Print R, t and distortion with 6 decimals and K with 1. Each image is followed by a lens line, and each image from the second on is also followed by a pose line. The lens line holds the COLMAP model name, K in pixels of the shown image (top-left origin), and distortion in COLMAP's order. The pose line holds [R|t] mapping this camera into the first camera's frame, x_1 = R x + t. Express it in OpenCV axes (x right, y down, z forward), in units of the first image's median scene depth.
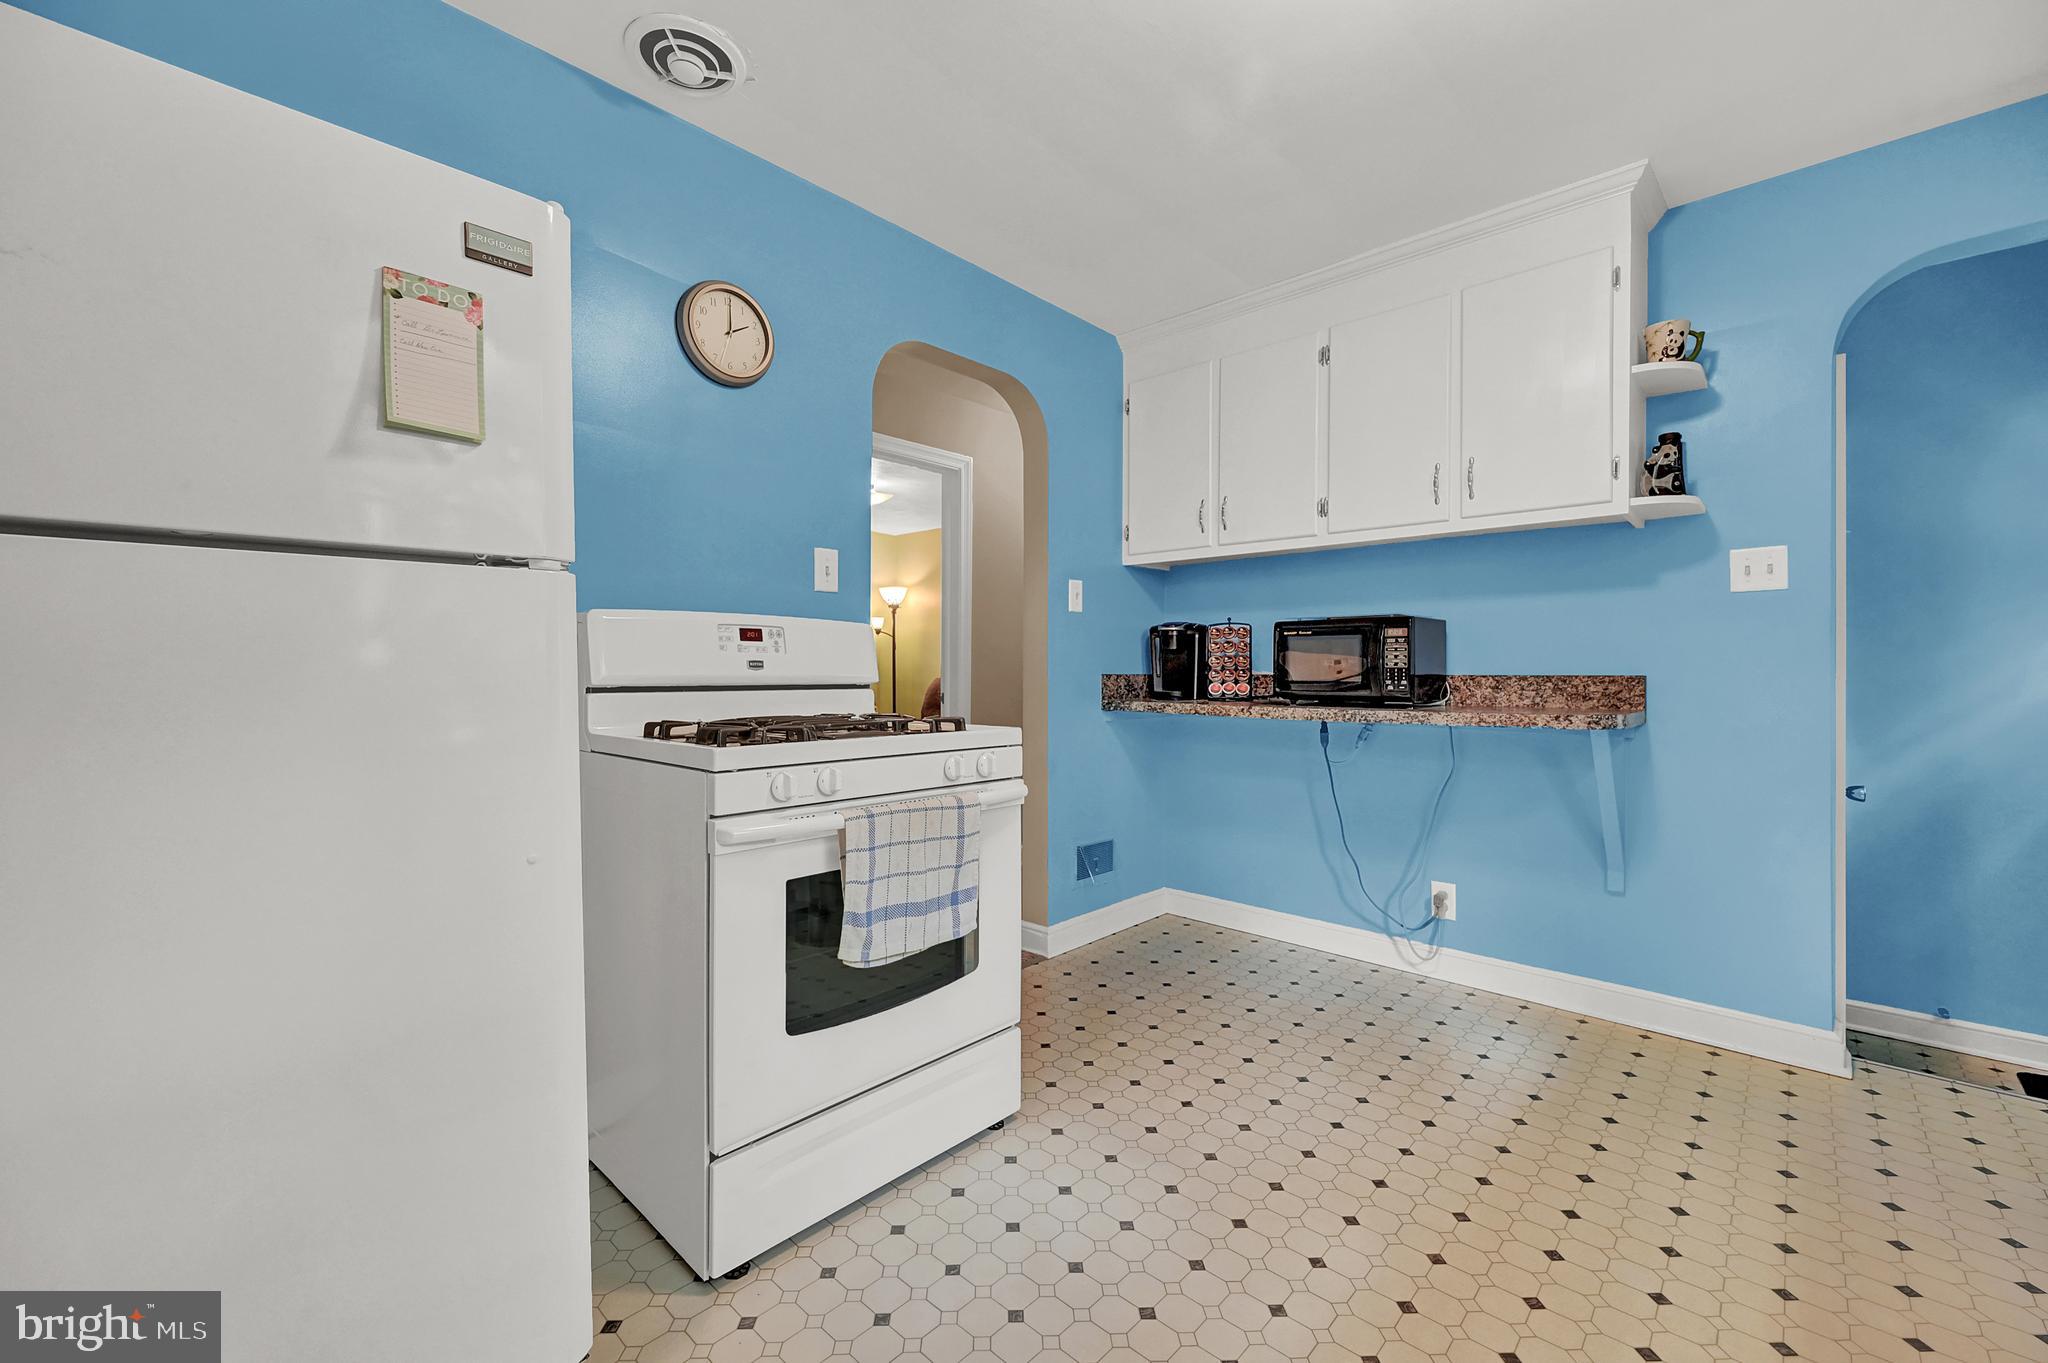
lens RADIAL K [[833.6, 0, 1024.0], [0, 833.6, 681.5], [0, 0, 1]] dist [-0.000724, -0.000072]
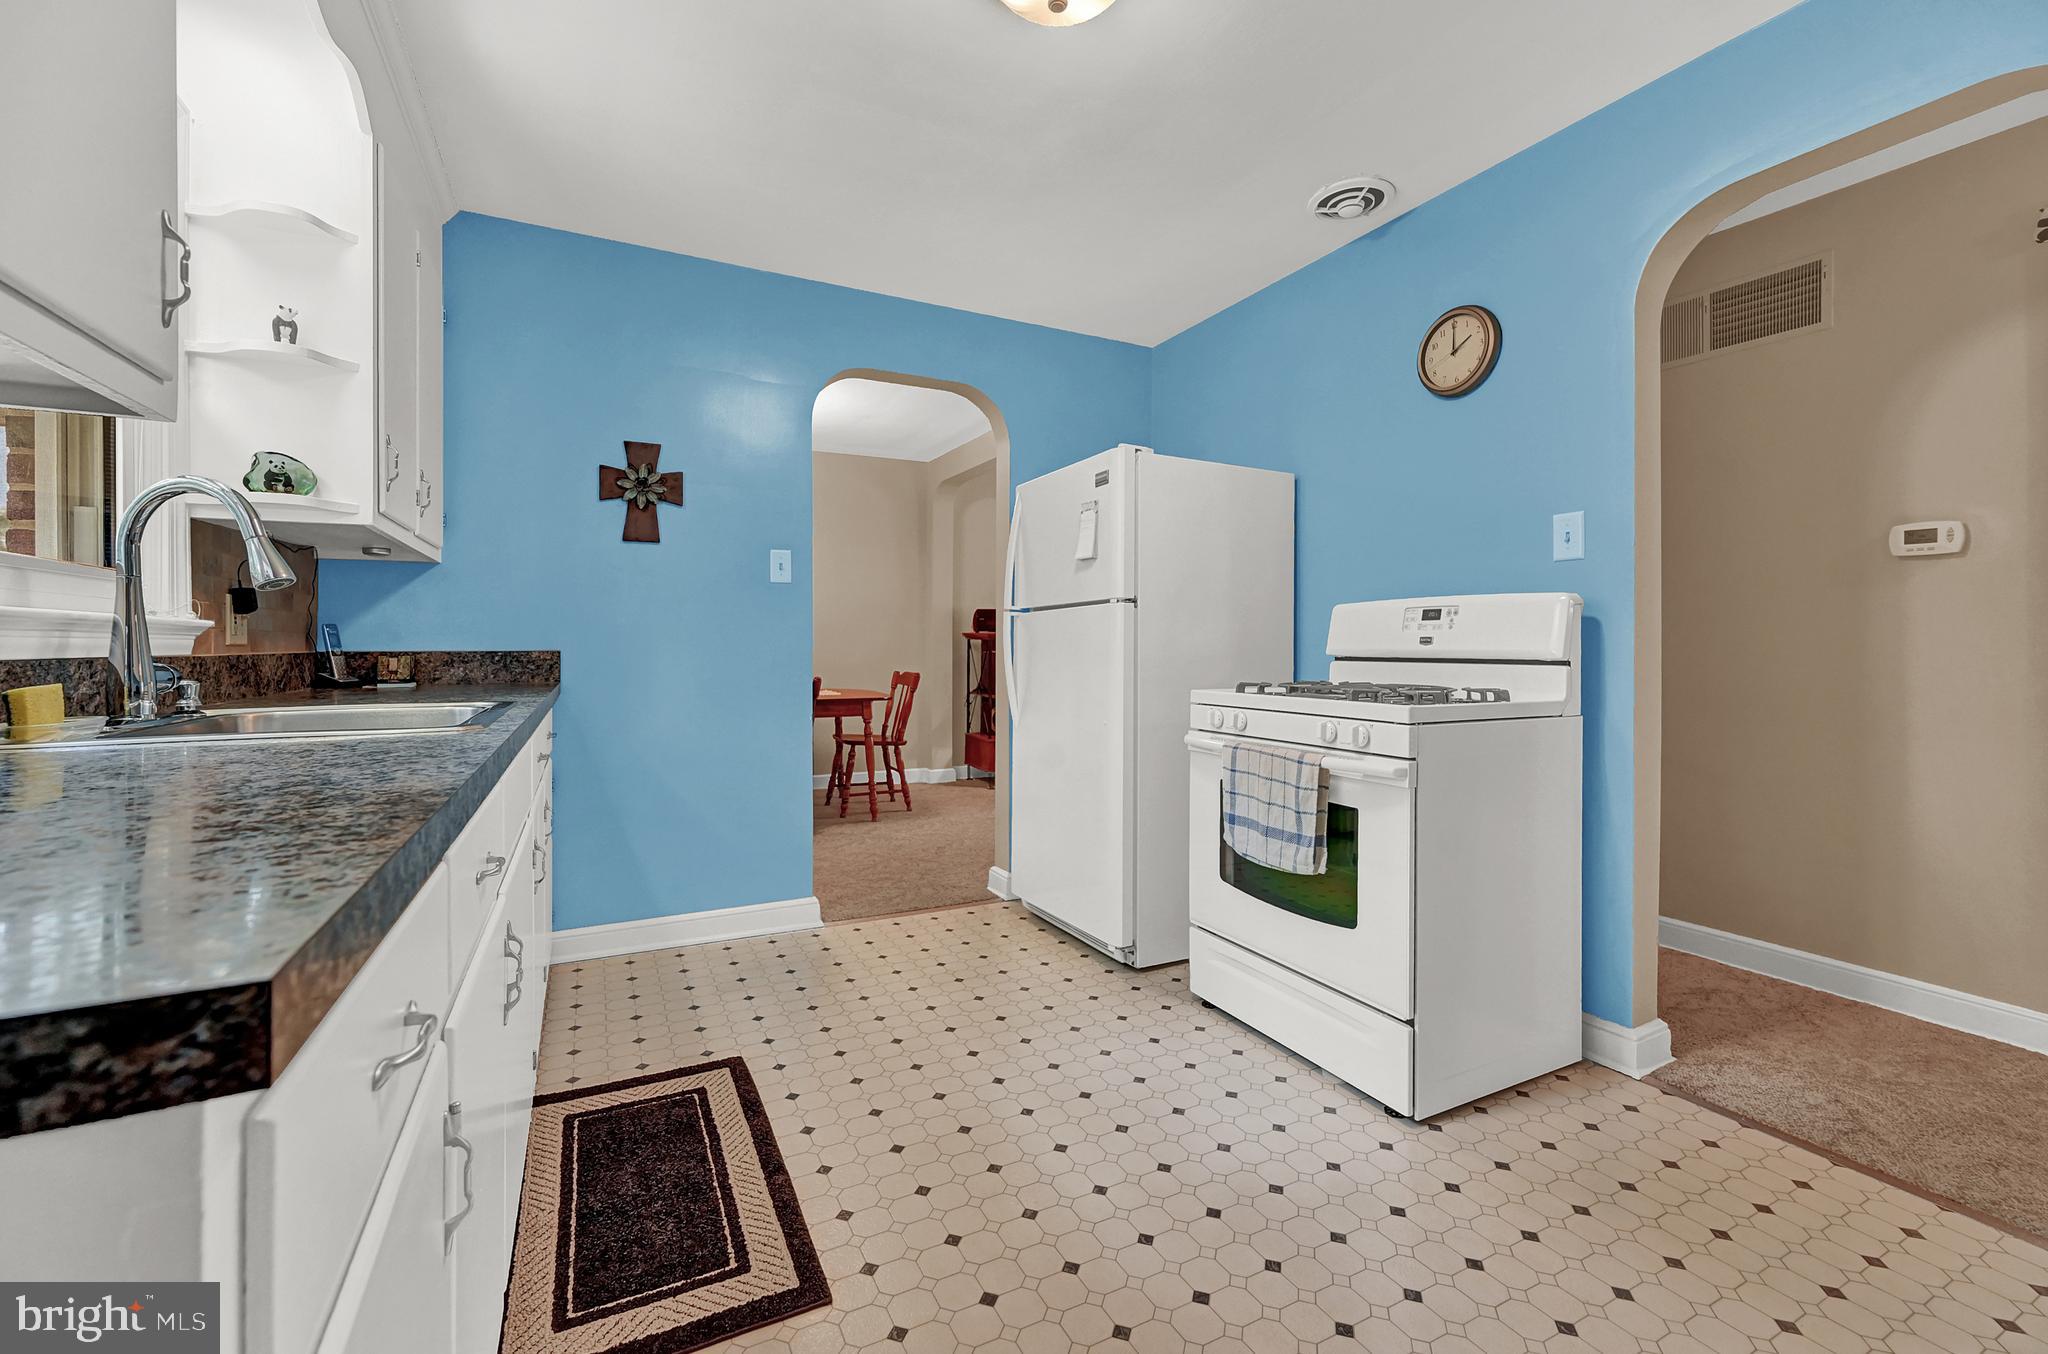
lens RADIAL K [[844.2, 0, 1022.8], [0, 844.2, 652.5], [0, 0, 1]] dist [0.000159, 0.000007]
pose [[-0.339355, 0.009283, -0.940613, 1.051377], [-0.012566, 0.999817, 0.014400, -0.014065], [0.940574, 0.016706, -0.339176, 0.931276]]
